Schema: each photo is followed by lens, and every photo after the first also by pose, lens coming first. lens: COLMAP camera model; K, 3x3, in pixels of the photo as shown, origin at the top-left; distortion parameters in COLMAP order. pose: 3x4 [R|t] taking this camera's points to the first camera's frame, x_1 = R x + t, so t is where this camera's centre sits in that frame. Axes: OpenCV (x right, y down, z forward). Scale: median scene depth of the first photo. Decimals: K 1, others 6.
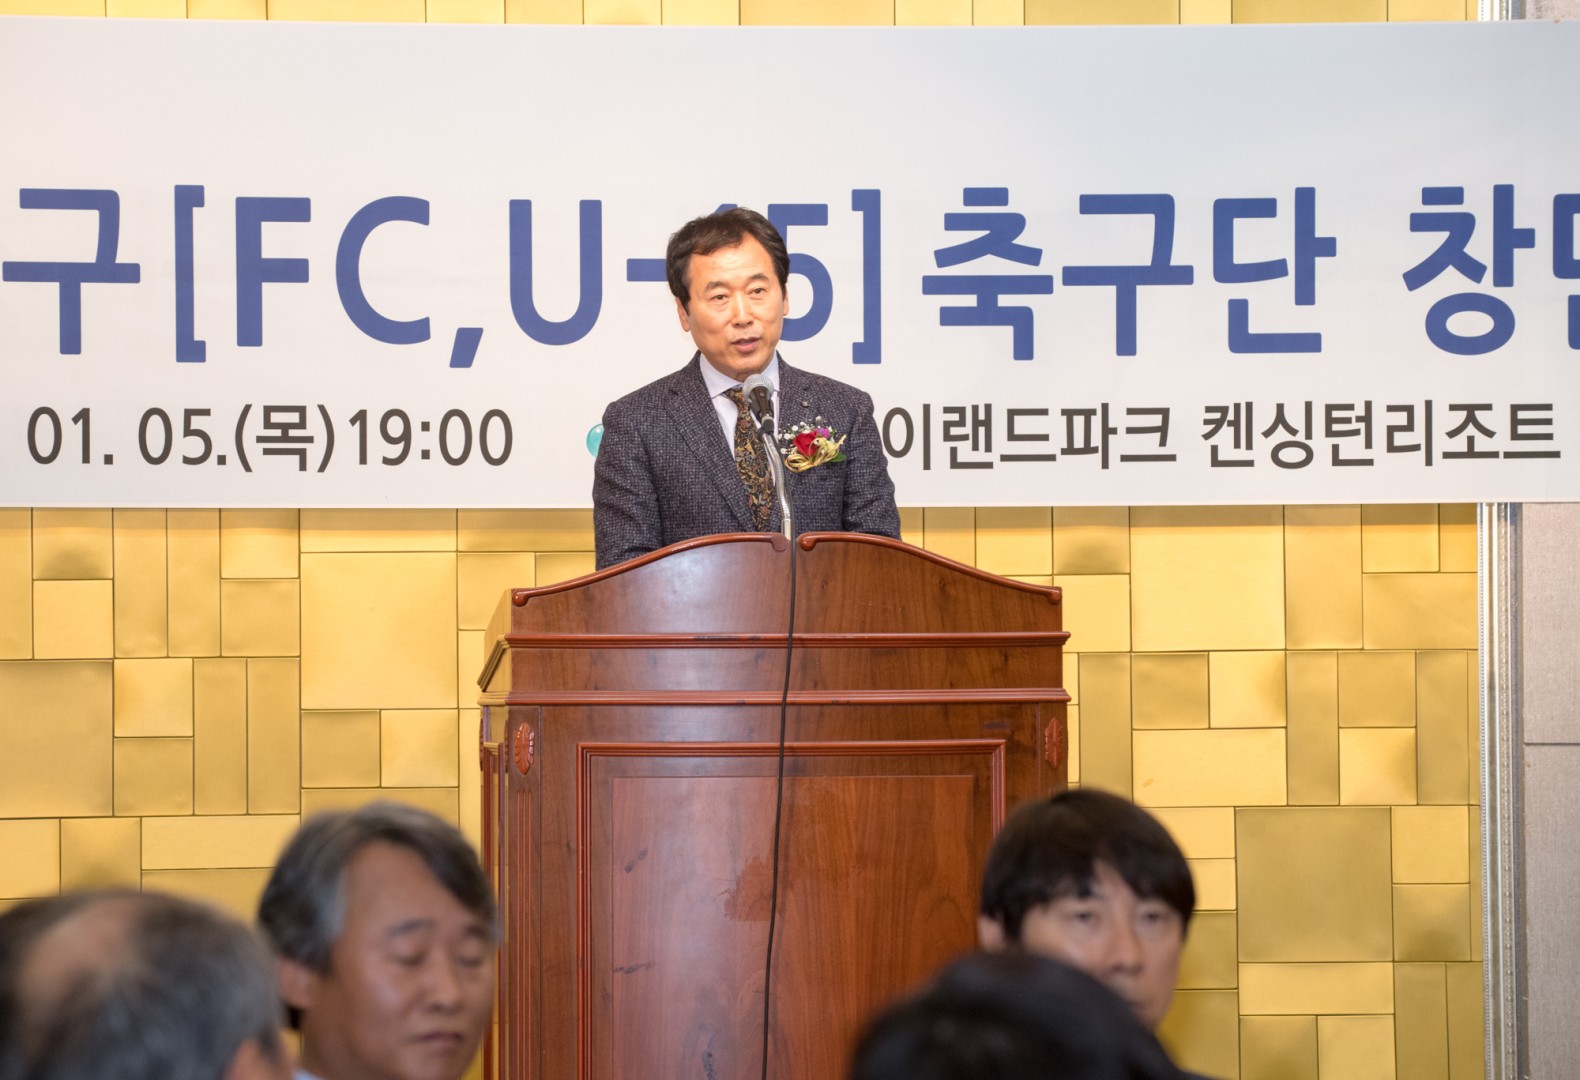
lens RADIAL K [[6126.1, 0, 746.1], [0, 6126.1, 568.1], [0, 0, 1]] dist [0.618420, 4.597360]
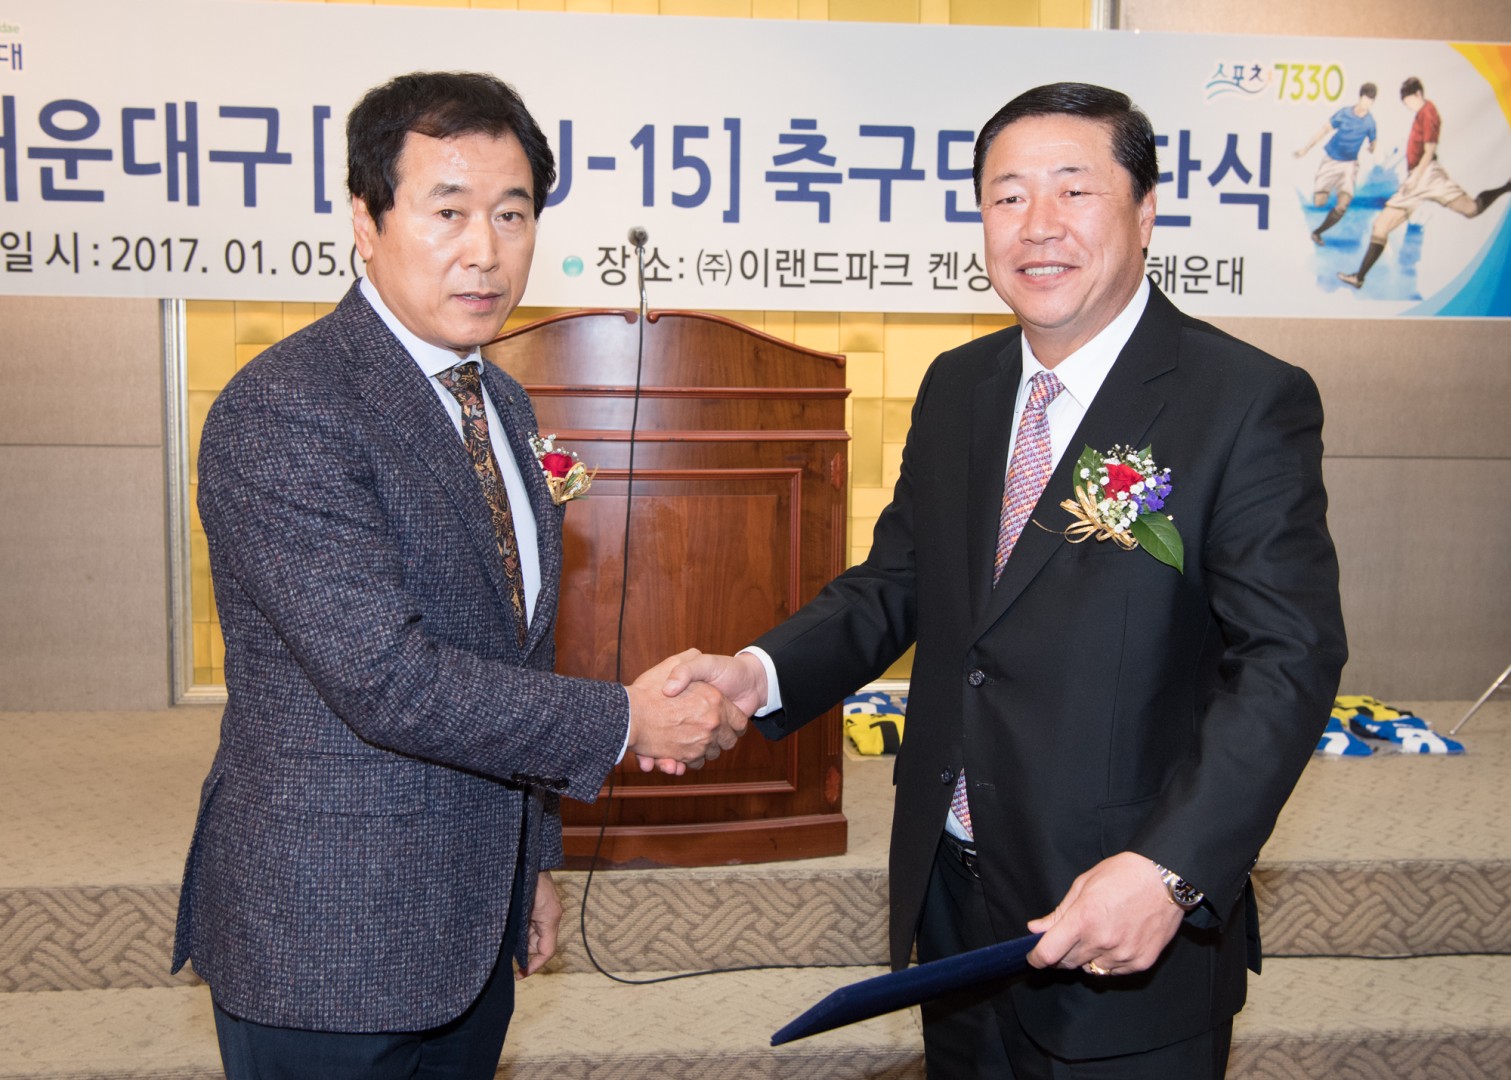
lens RADIAL K [[1615.7, 0, 767.8], [0, 1615.7, 528.4], [0, 0, 1]] dist [-0.017136, 0.050625]
pose [[0.999820, 0.016890, 0.008615, 0.027300], [-0.017691, 0.994486, 0.103371, 0.003902], [-0.006822, -0.103505, 0.994606, 0.551448]]
